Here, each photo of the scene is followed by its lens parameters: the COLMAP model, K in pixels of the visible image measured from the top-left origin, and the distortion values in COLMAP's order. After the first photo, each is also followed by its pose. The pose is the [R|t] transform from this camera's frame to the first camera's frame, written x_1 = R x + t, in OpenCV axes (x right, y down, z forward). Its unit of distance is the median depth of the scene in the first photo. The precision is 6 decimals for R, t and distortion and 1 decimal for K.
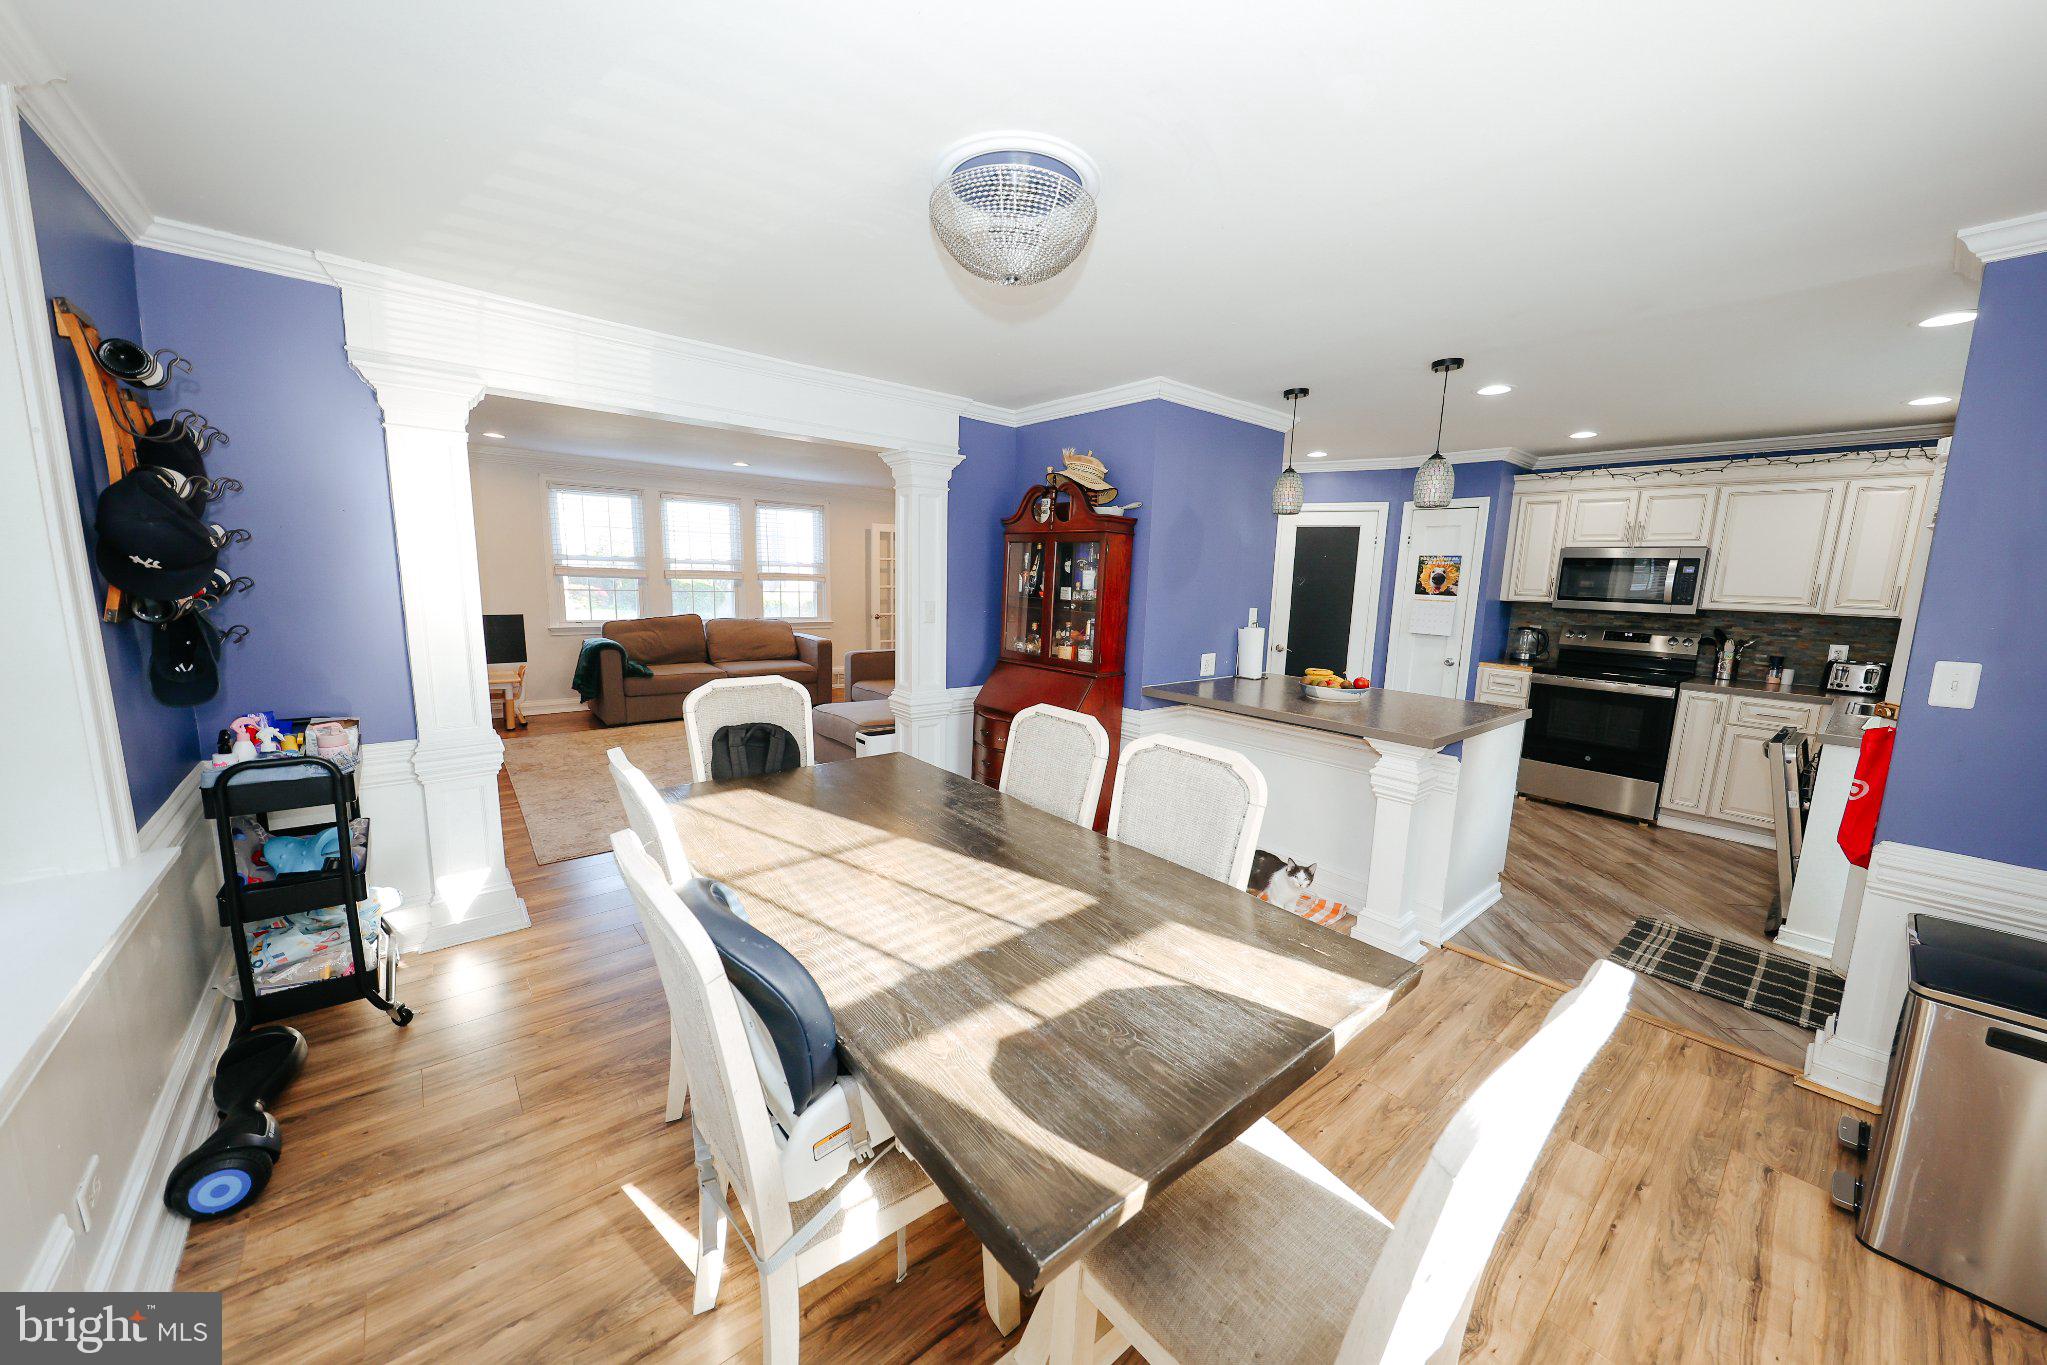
lens RADIAL K [[723.9, 0, 1035.2], [0, 723.9, 684.9], [0, 0, 1]] dist [0.001544, -0.000611]
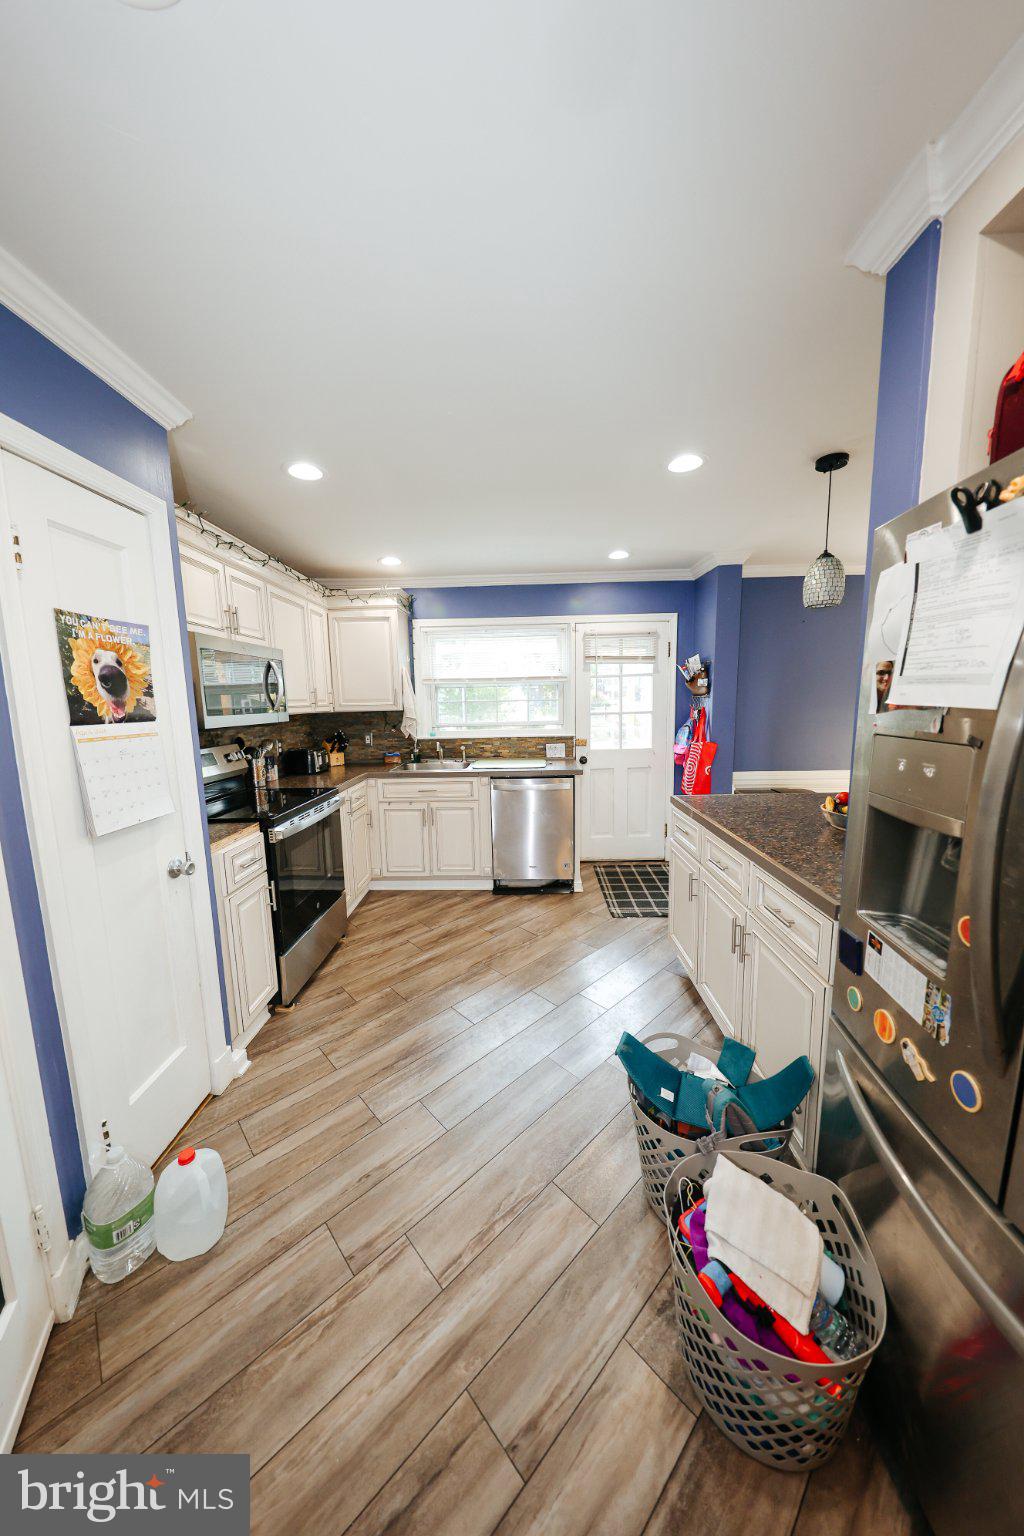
lens RADIAL K [[485.3, 0, 512.7], [0, 485.3, 762.6], [0, 0, 1]] dist [0.001015, -0.002243]
pose [[-0.743230, -0.102923, 0.661072, 0.234435], [0.100221, 0.959820, 0.262111, -0.153704], [-0.661487, 0.261062, -0.703052, 1.073065]]
